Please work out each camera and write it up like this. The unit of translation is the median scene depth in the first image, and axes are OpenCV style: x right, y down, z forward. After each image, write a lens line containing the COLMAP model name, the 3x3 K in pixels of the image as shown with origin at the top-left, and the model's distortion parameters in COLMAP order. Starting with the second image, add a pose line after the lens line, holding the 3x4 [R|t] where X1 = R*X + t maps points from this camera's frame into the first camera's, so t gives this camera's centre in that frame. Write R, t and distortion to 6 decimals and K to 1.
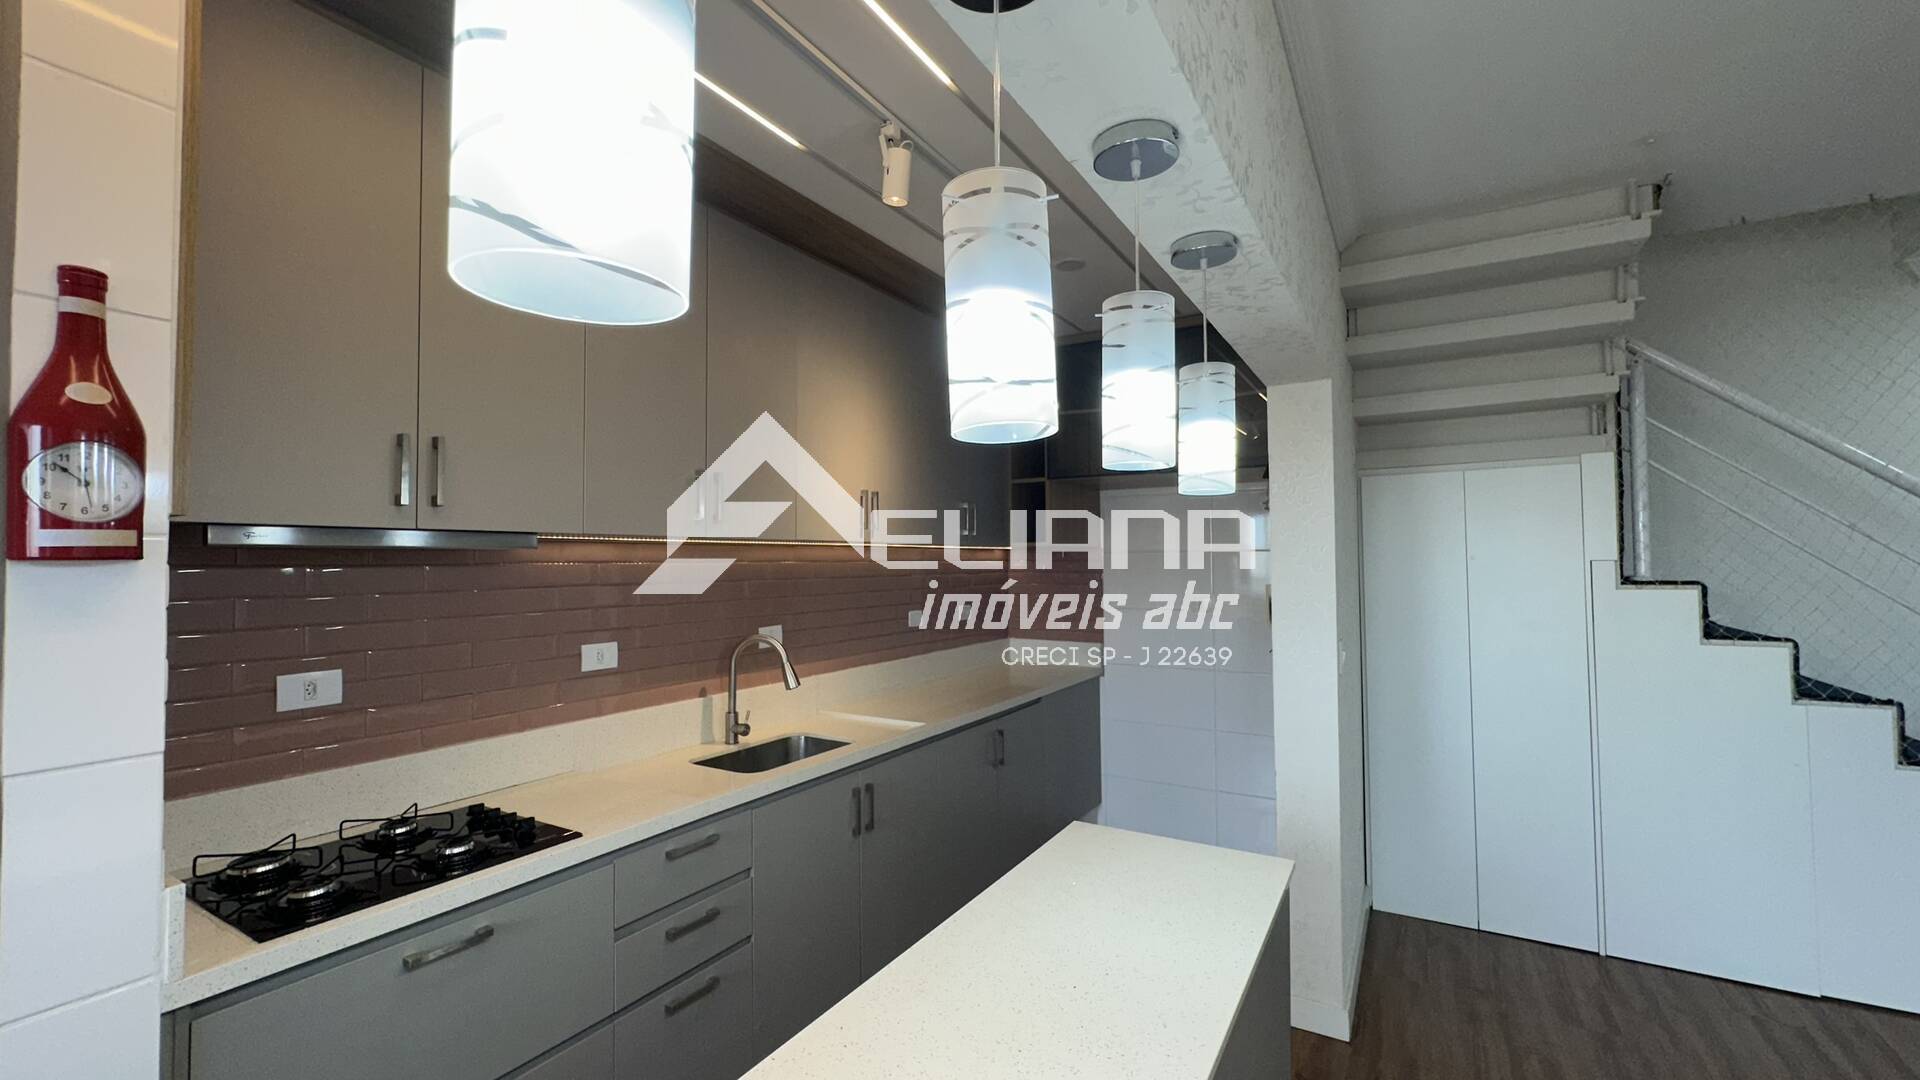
lens RADIAL K [[764.7, 0, 957.0], [0, 764.7, 539.7], [0, 0, 1]] dist [-0.010548, 0.000768]
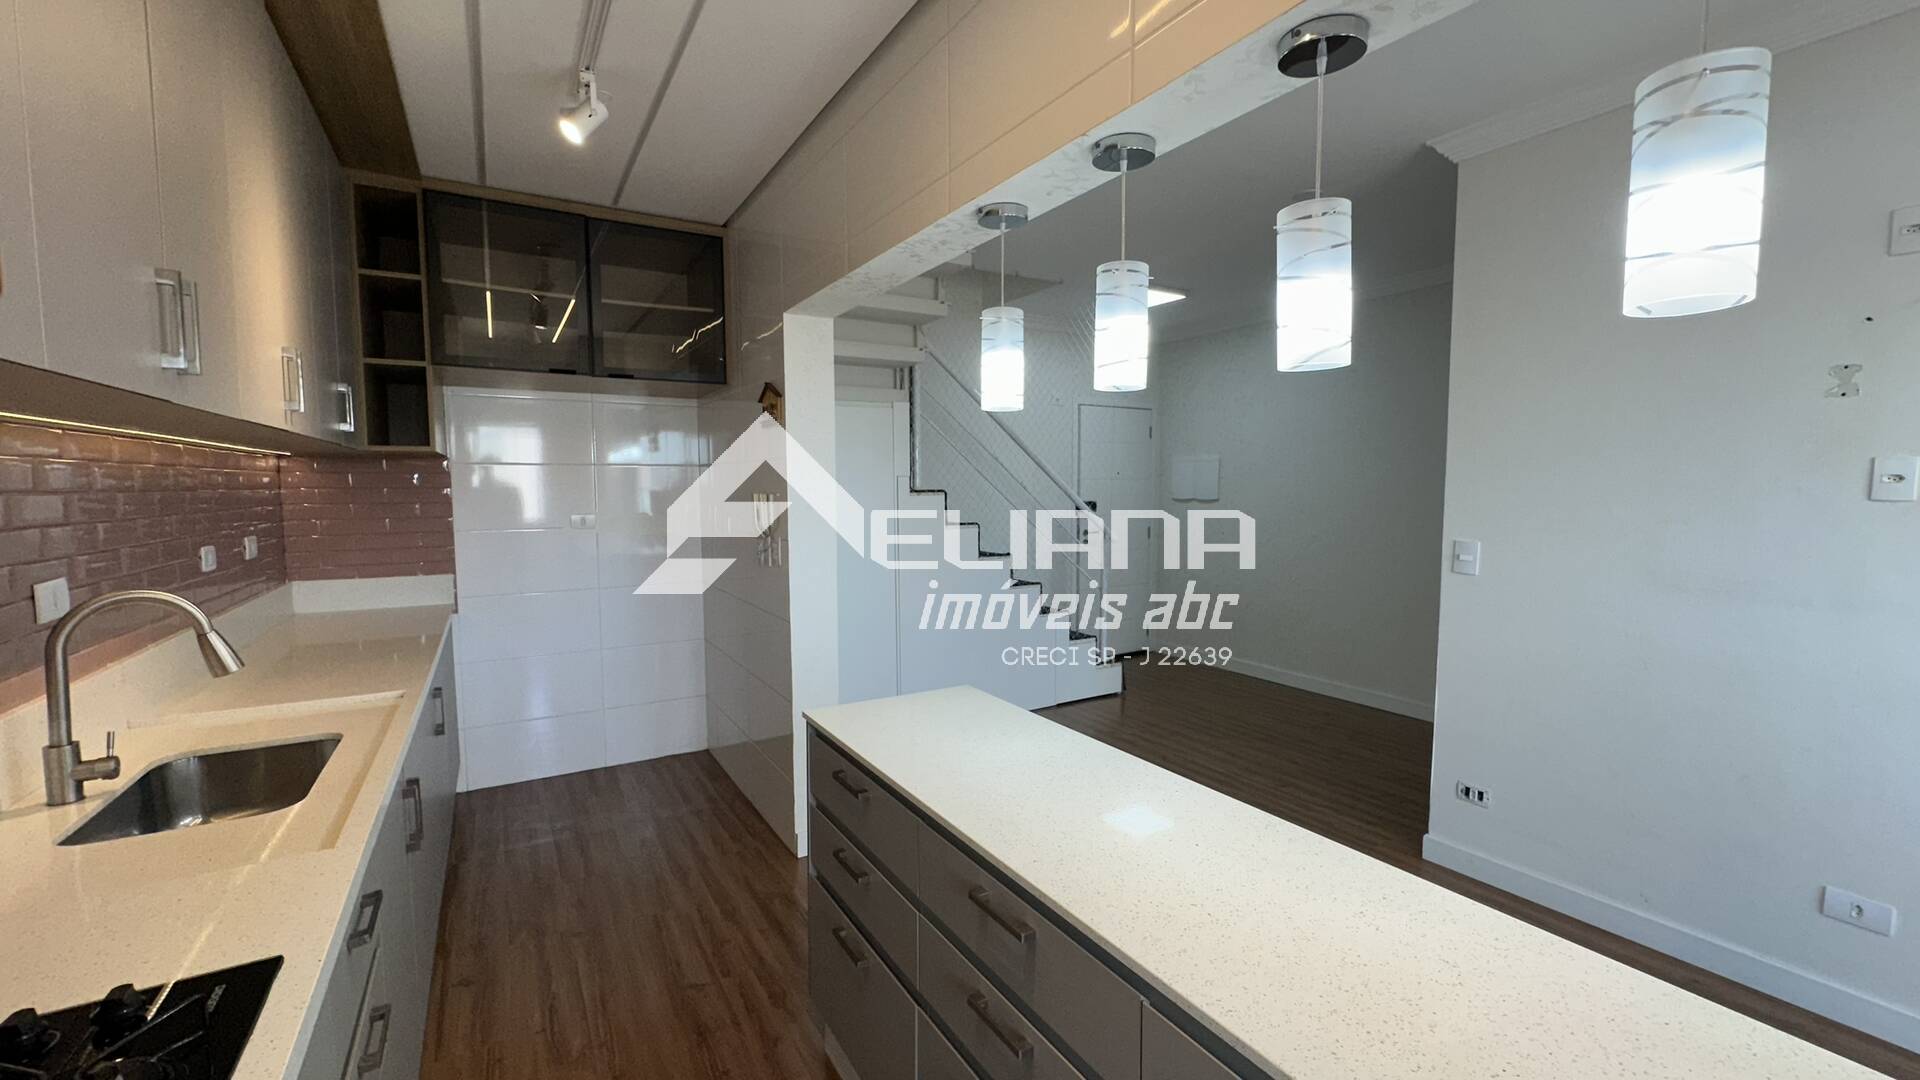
lens RADIAL K [[764.7, 0, 957.0], [0, 764.7, 539.7], [0, 0, 1]] dist [-0.010548, 0.000768]
pose [[0.479880, -0.060356, 0.875255, -0.444710], [-0.028278, 0.996048, 0.084190, 0.025413], [-0.876878, -0.065152, 0.476277, 0.226090]]
